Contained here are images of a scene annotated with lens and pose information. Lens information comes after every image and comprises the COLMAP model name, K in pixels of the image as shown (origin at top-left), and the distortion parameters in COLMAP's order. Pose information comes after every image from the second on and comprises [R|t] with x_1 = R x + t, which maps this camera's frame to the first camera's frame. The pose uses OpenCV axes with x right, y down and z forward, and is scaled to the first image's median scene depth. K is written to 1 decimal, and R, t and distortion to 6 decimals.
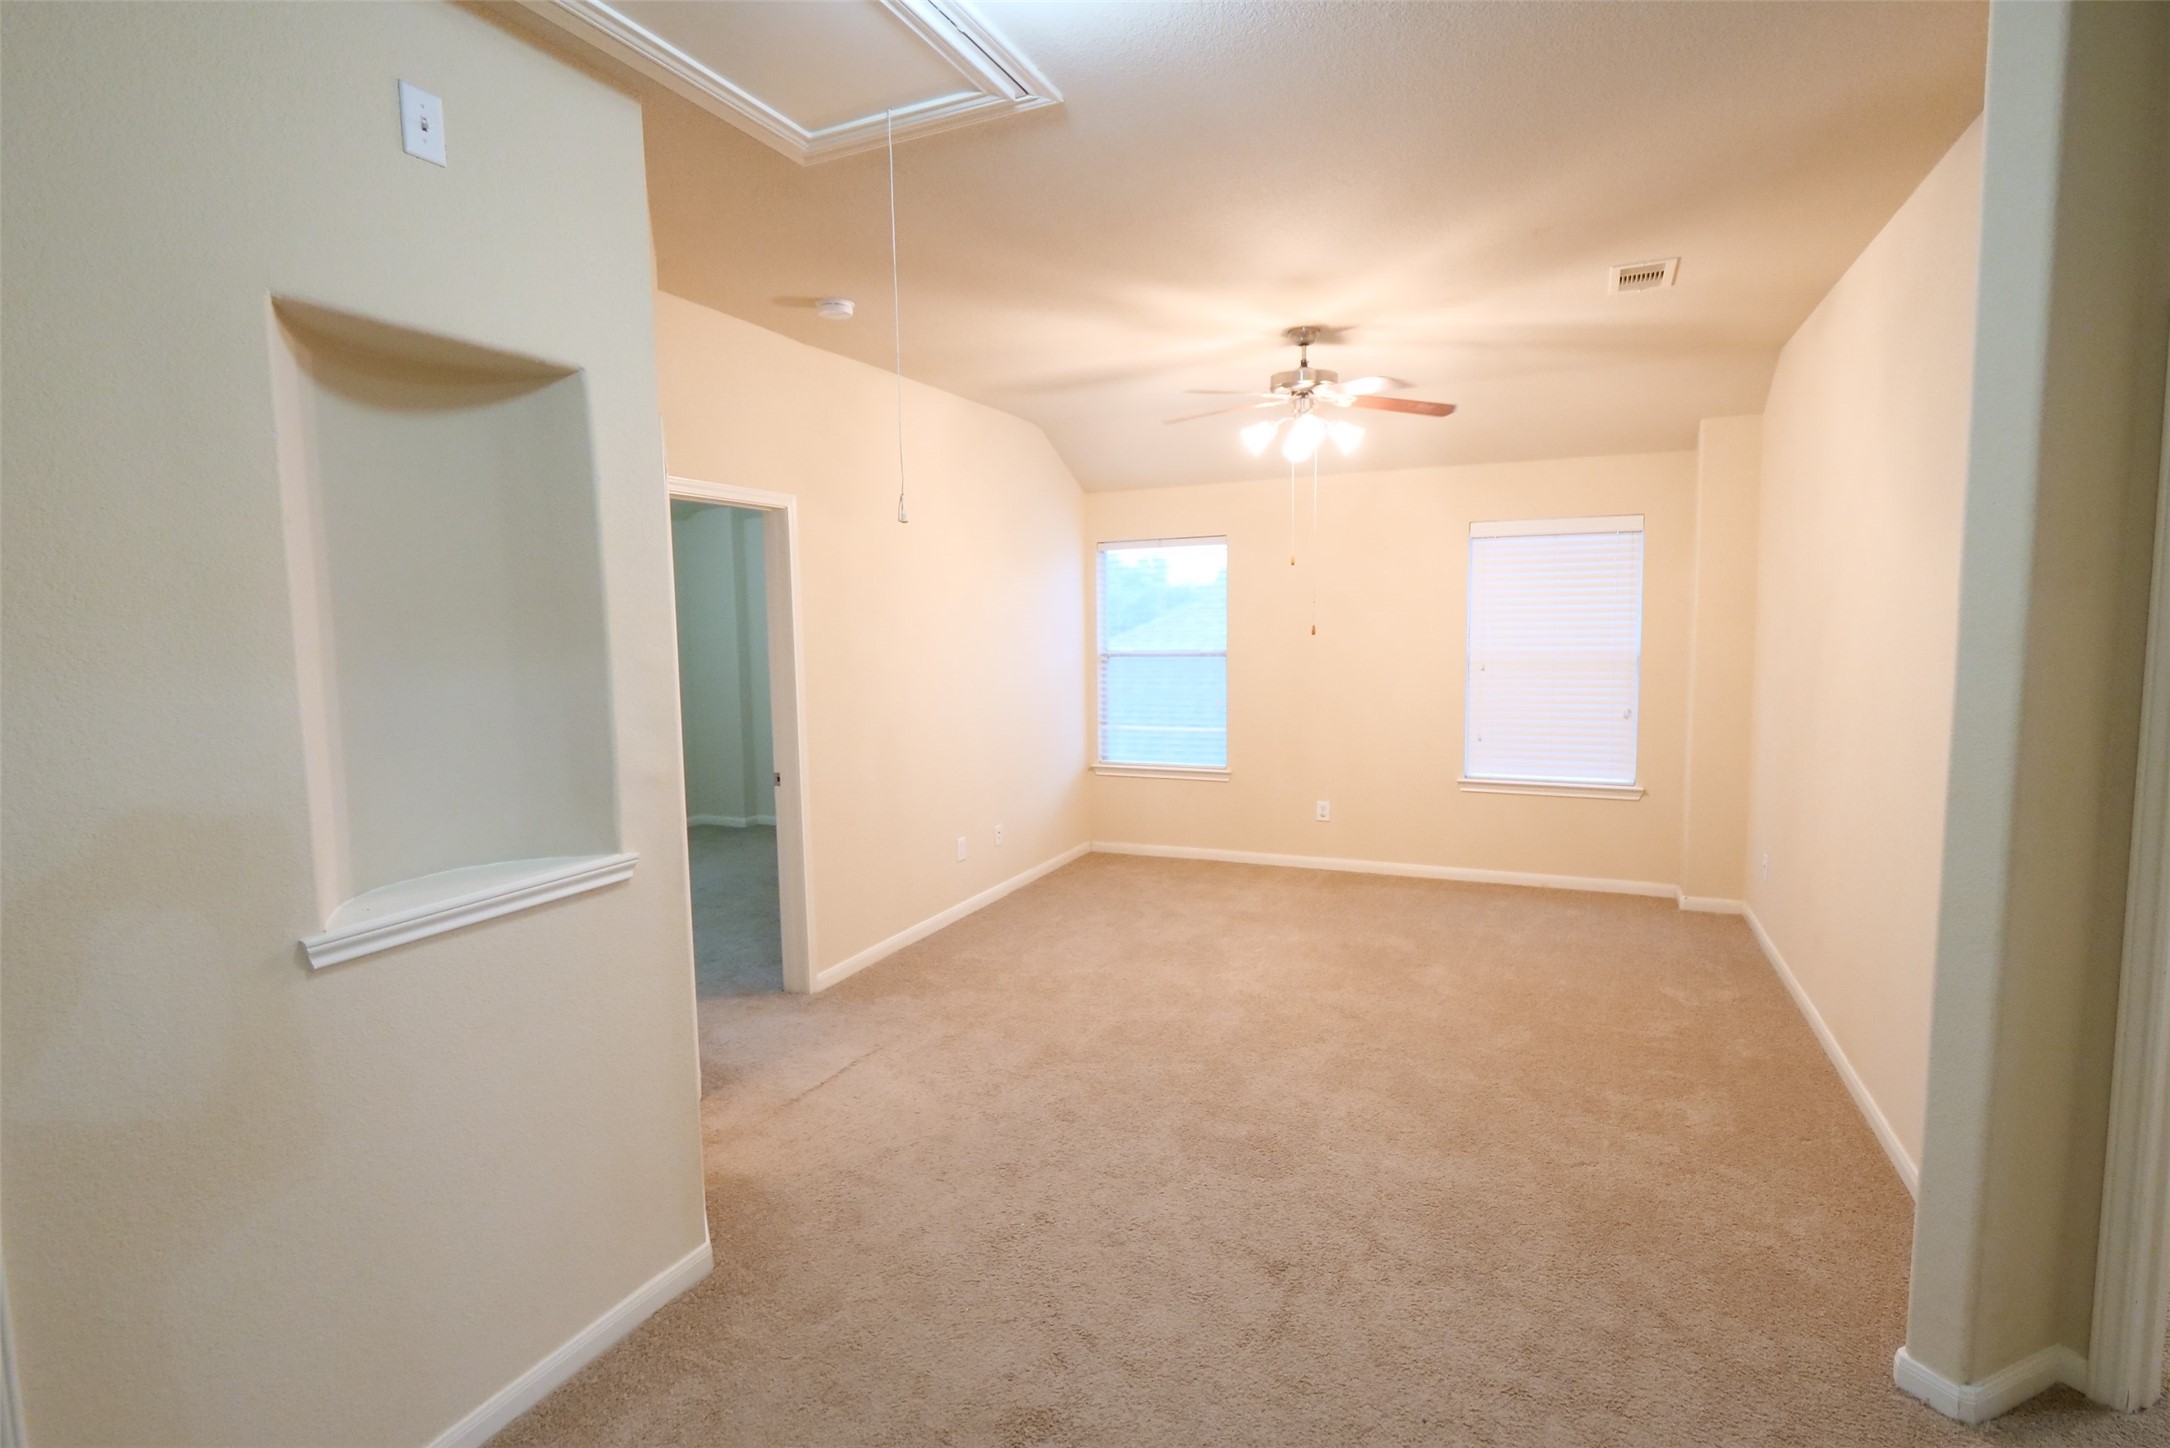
lens RADIAL K [[1058.9, 0, 1079.9], [0, 1058.9, 723.7], [0, 0, 1]] dist [-0.010767, -0.002155]
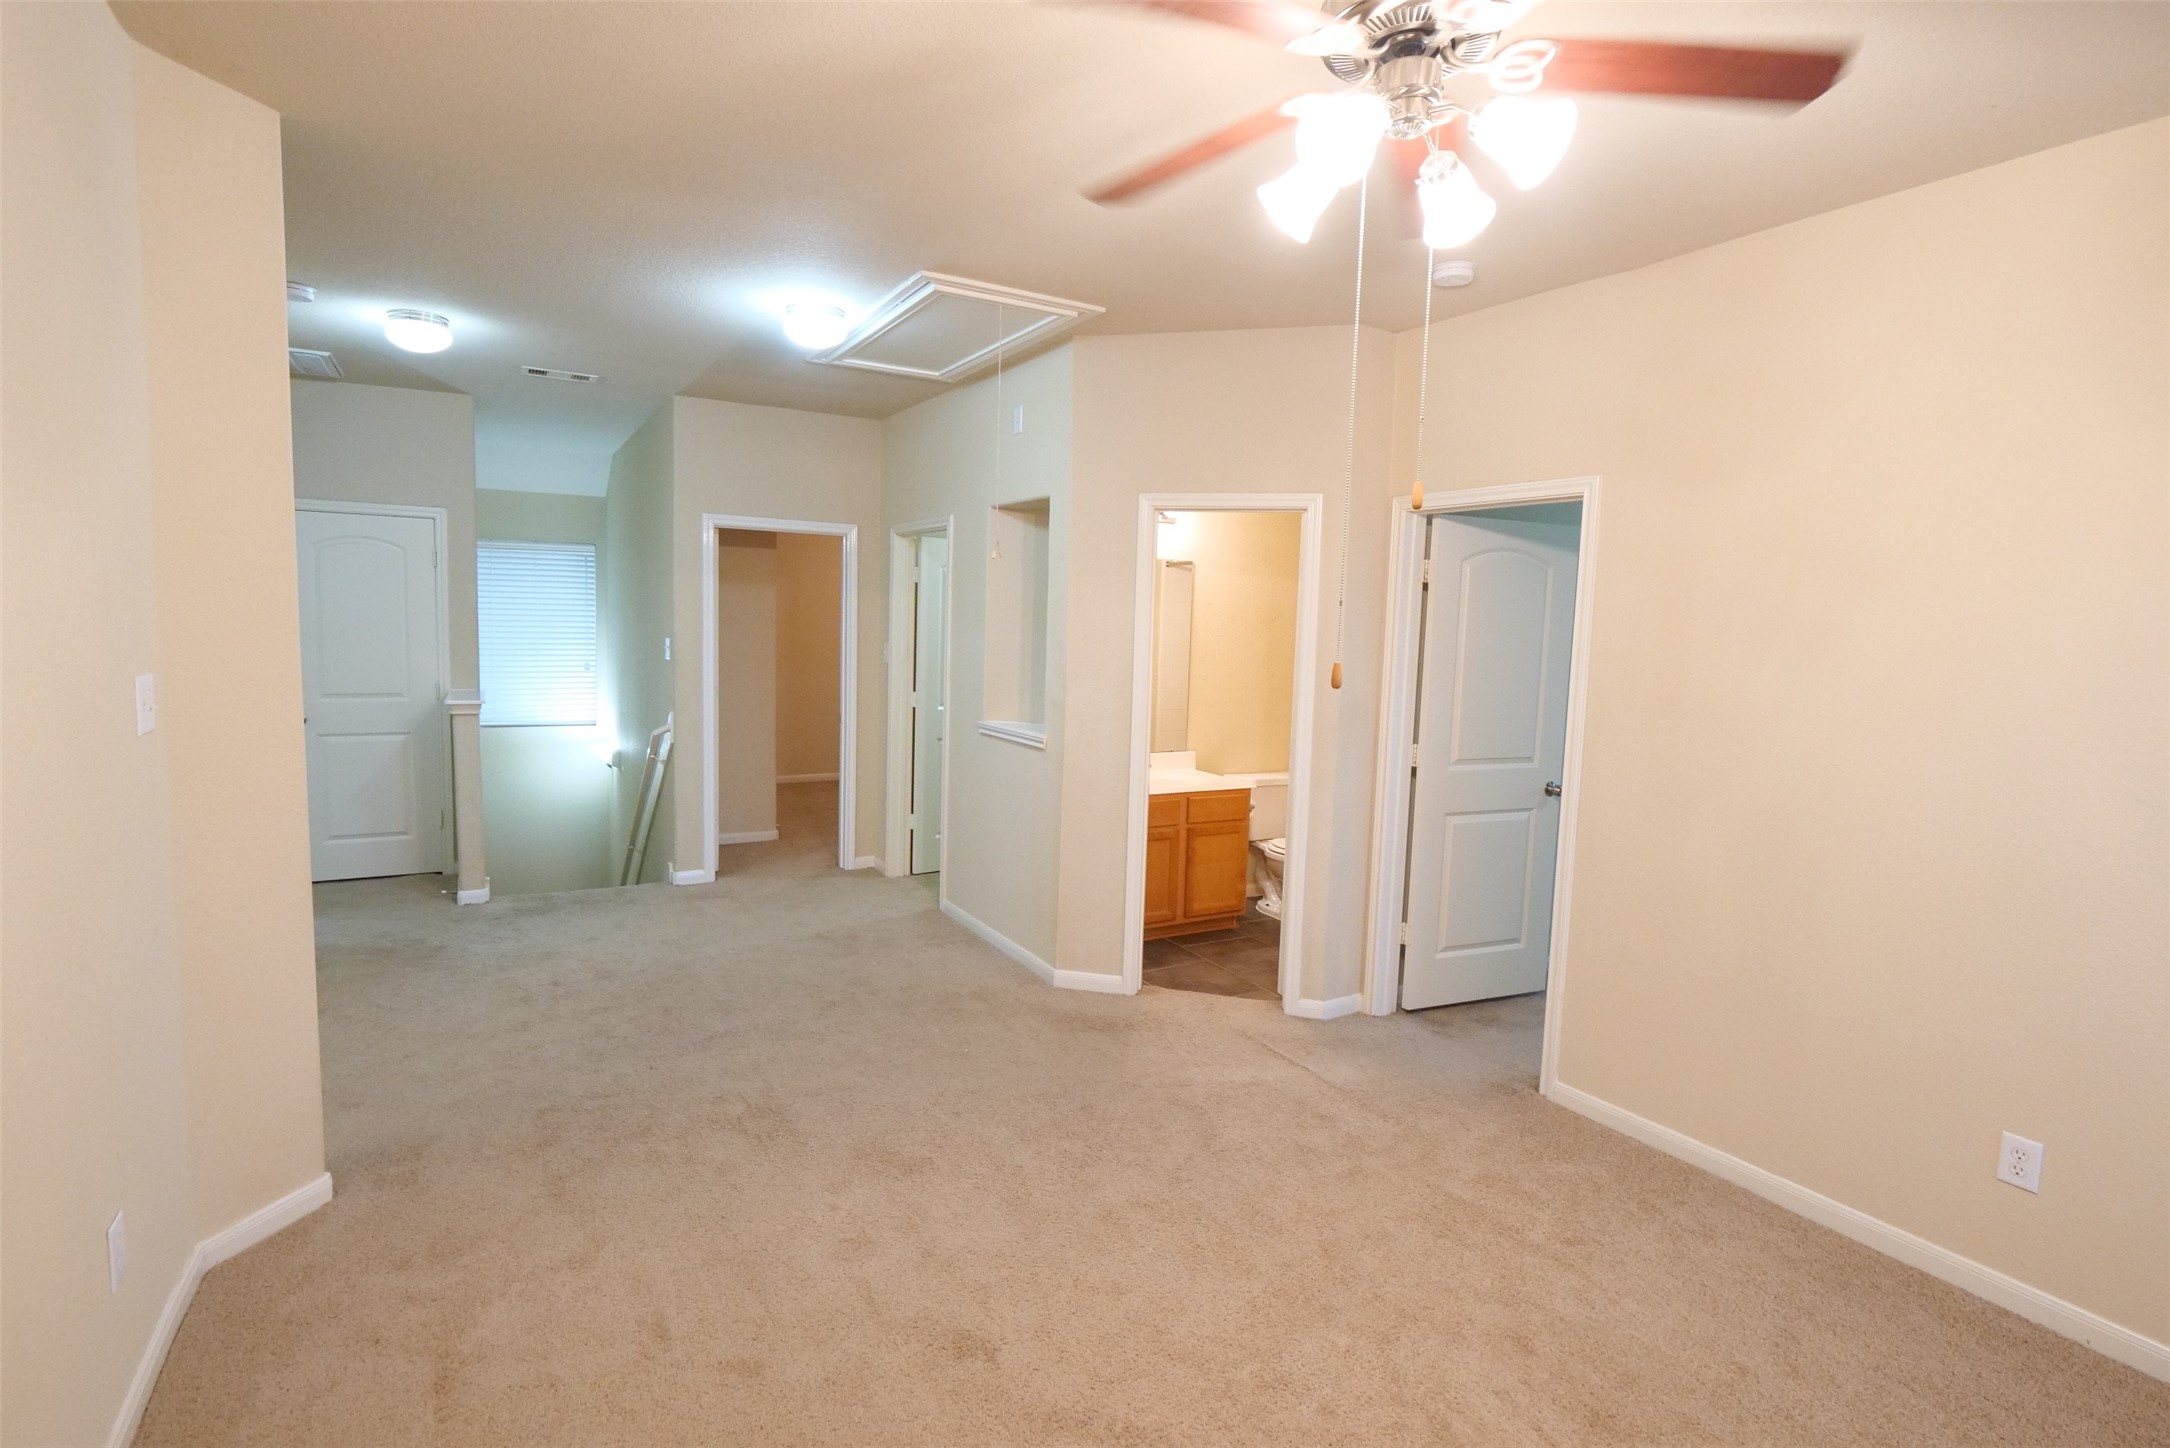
lens RADIAL K [[1058.9, 0, 1079.9], [0, 1058.9, 723.7], [0, 0, 1]] dist [-0.010767, -0.002155]
pose [[-0.583444, 0.078438, -0.808357, 0.650705], [-0.101394, 0.980503, 0.168325, -0.137127], [0.805799, 0.180170, -0.564115, 1.253642]]
